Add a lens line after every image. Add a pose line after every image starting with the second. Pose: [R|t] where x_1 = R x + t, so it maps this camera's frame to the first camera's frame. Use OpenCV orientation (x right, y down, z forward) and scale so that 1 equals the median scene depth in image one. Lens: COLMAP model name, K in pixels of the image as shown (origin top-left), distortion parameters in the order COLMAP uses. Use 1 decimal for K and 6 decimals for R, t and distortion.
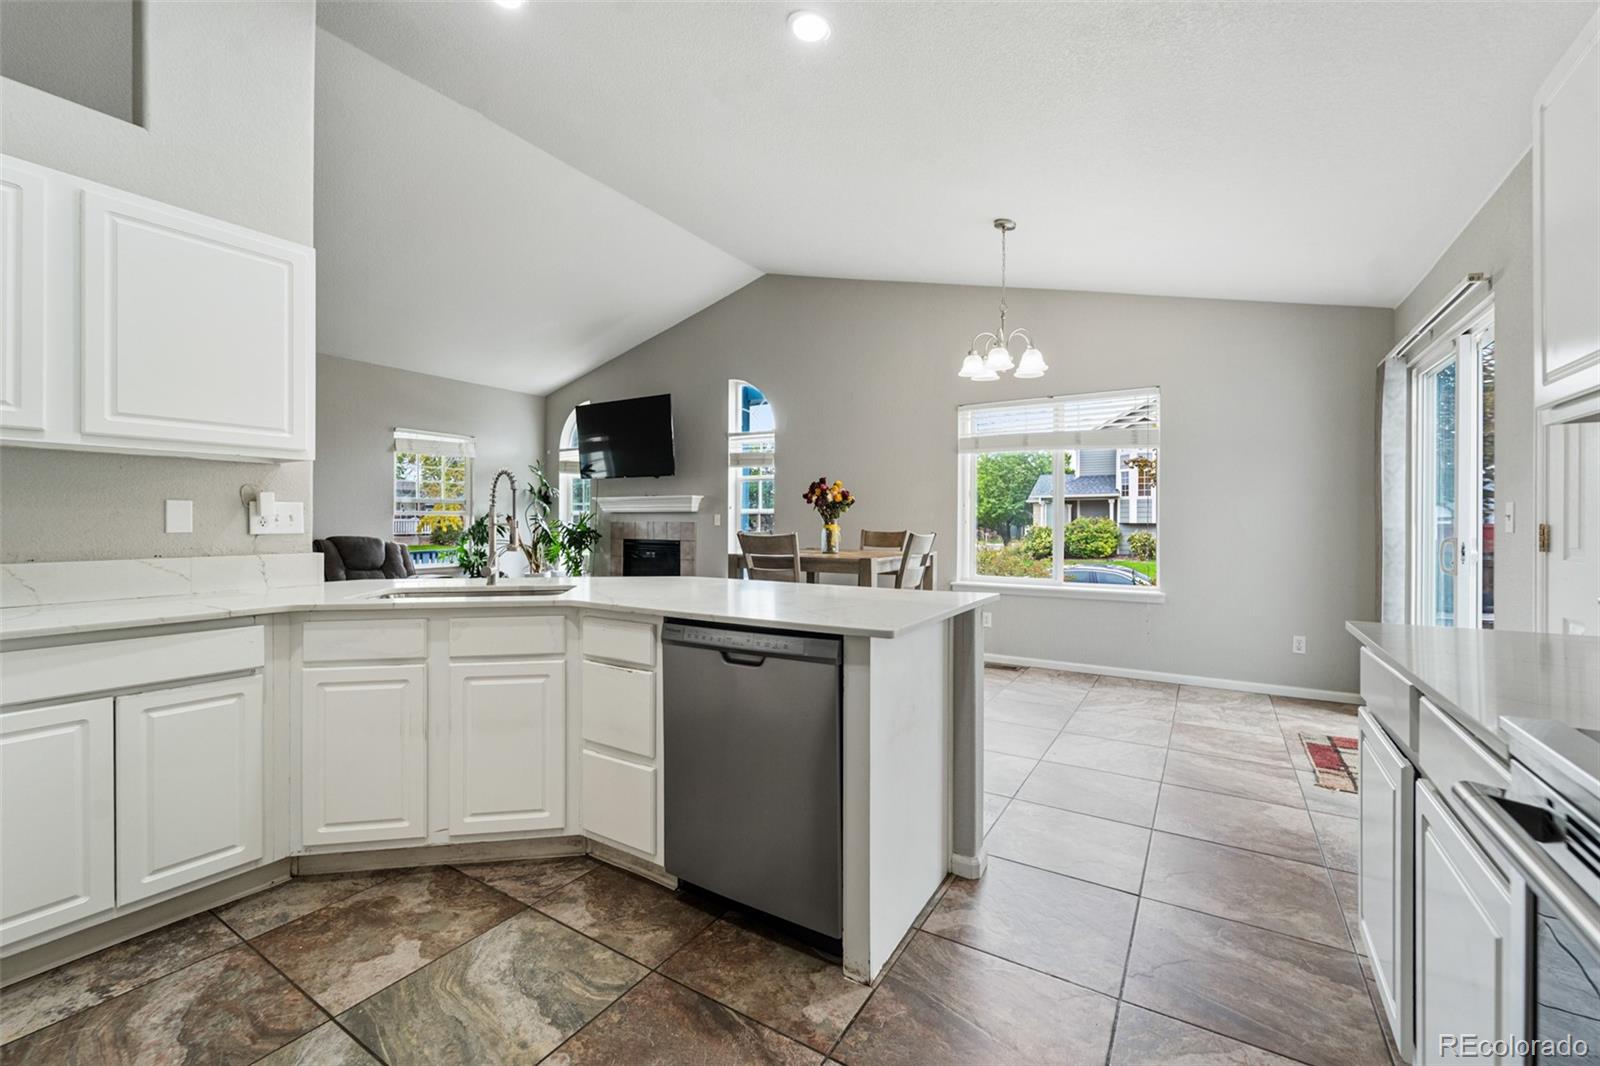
lens RADIAL K [[656.9, 0, 801.3], [0, 656.9, 525.4], [0, 0, 1]] dist [0.005108, -0.002517]
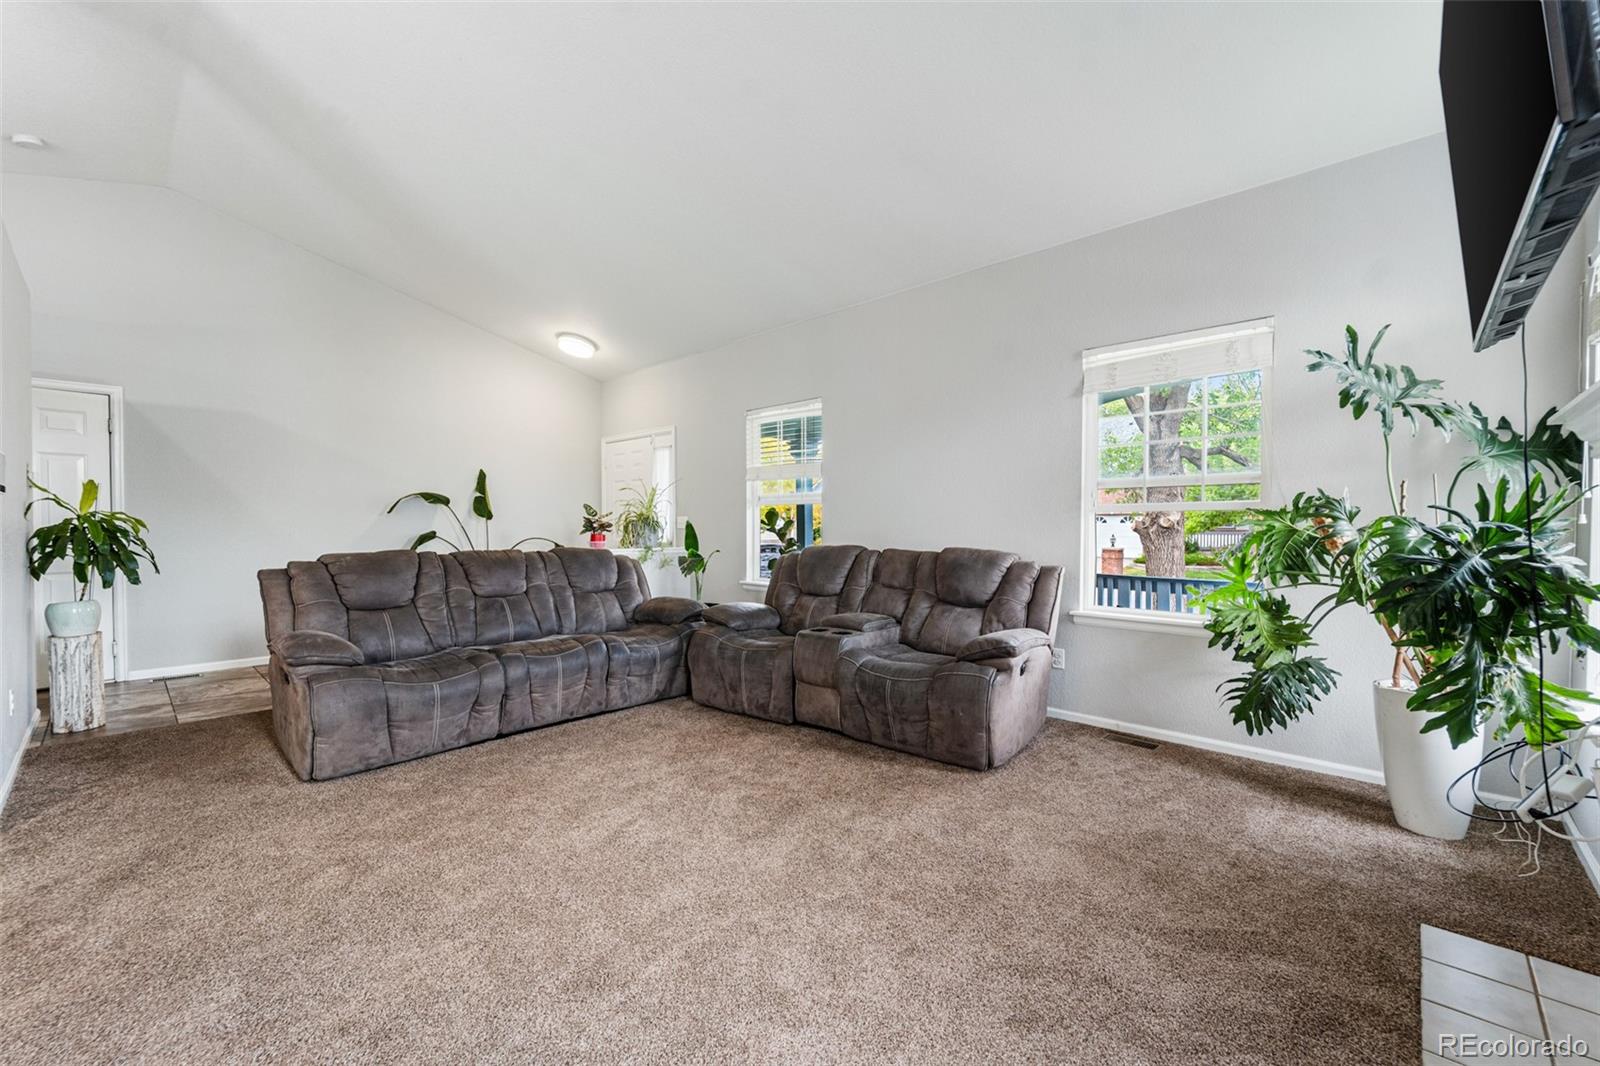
lens RADIAL K [[656.9, 0, 809.6], [0, 656.9, 526.3], [0, 0, 1]] dist [0.005108, -0.002517]
pose [[-0.195640, -0.001483, -0.980675, -0.049431], [-0.006331, 0.999980, -0.000249, -0.002848], [0.980655, 0.006160, -0.195646, 0.947479]]
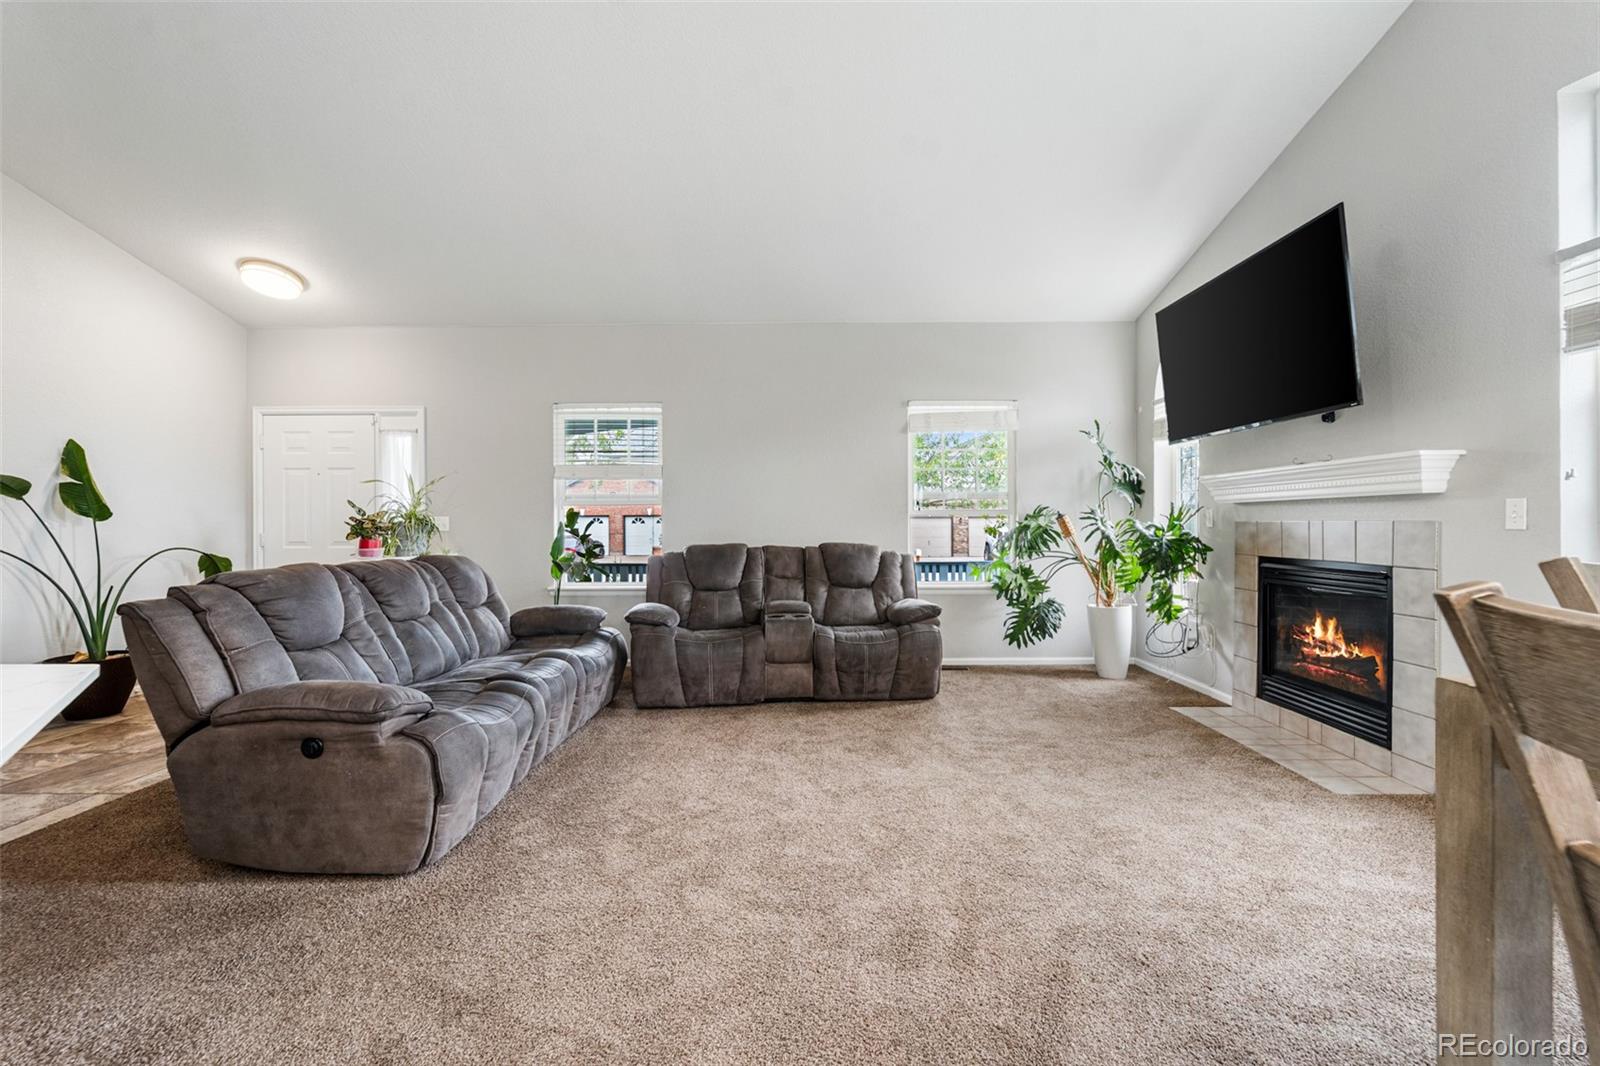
lens RADIAL K [[656.9, 0, 808.0], [0, 656.9, 522.5], [0, 0, 1]] dist [0.005108, -0.002517]
pose [[0.527388, -0.008159, -0.849585, -0.032591], [0.002357, 0.999964, -0.008141, -0.001841], [0.849621, 0.002291, 0.527388, 0.531174]]
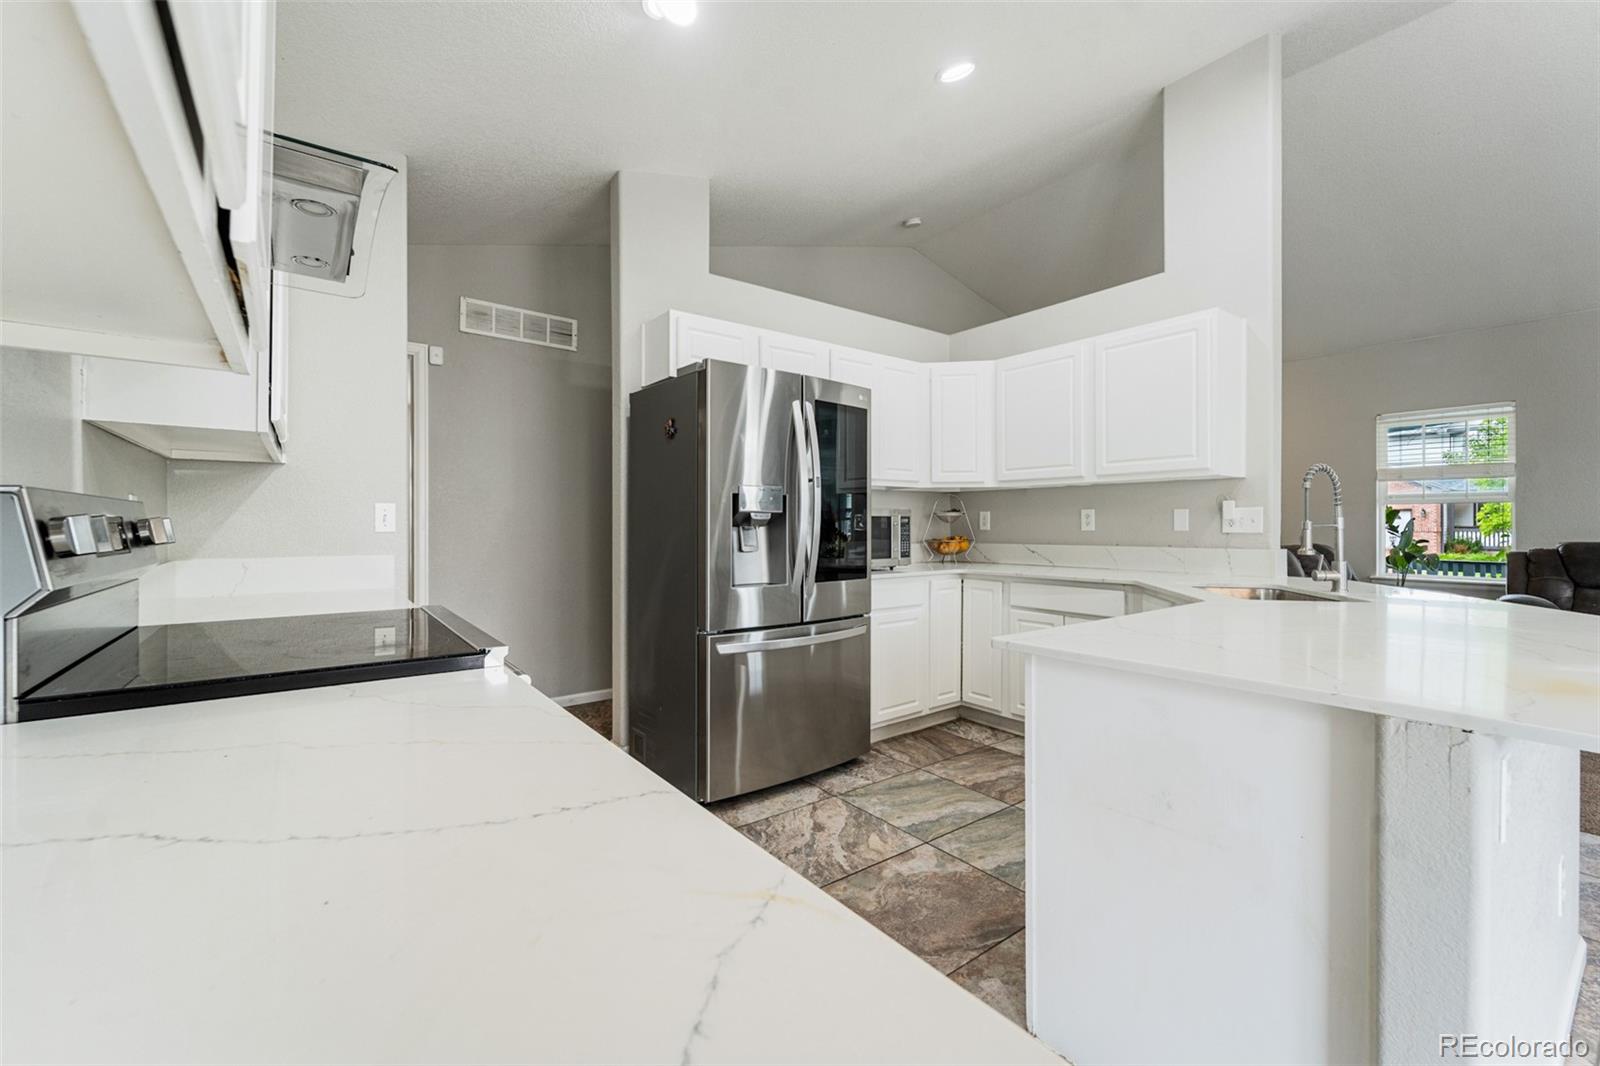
lens RADIAL K [[656.9, 0, 806.4], [0, 656.9, 528.7], [0, 0, 1]] dist [0.005108, -0.002517]
pose [[-0.350641, 0.005941, -0.936491, 0.268498], [-0.003317, 0.999966, 0.007586, -0.000886], [0.936504, 0.005766, -0.350609, 0.261395]]
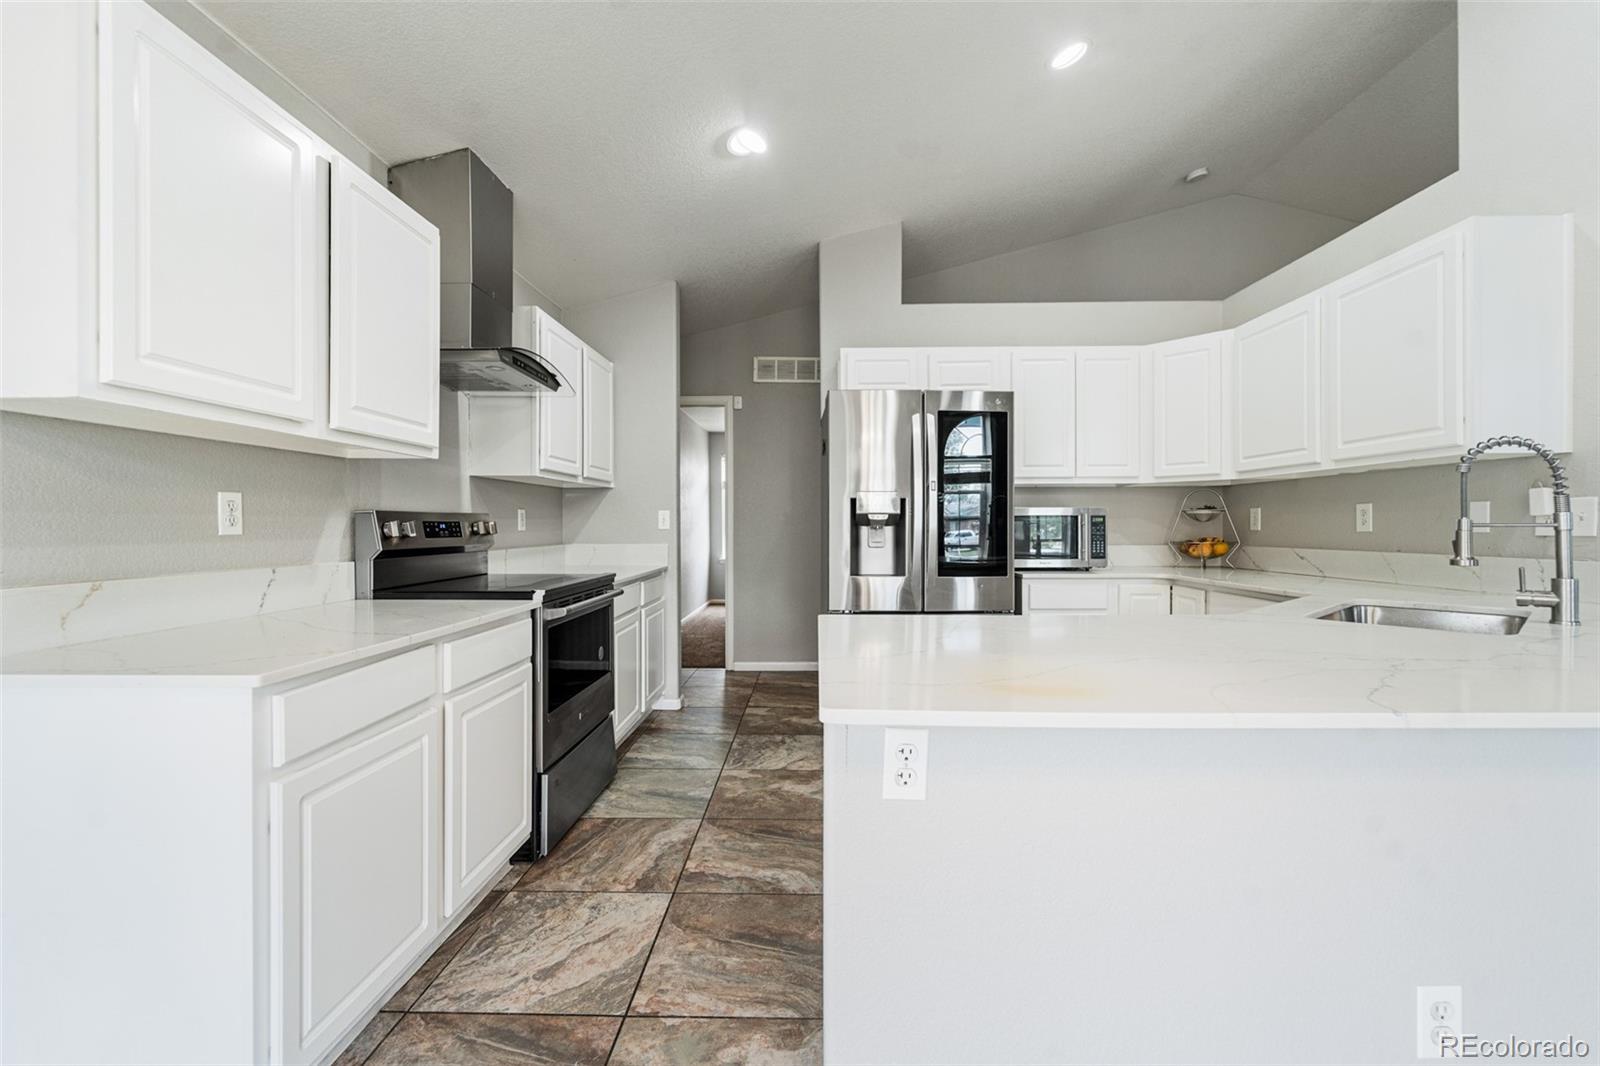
lens RADIAL K [[656.9, 0, 804.8], [0, 656.9, 533.2], [0, 0, 1]] dist [0.005108, -0.002517]
pose [[-0.854592, 0.007912, -0.519240, 0.187593], [-0.000467, 0.999872, 0.016004, -0.001434], [0.519301, 0.013920, -0.854478, 0.481912]]
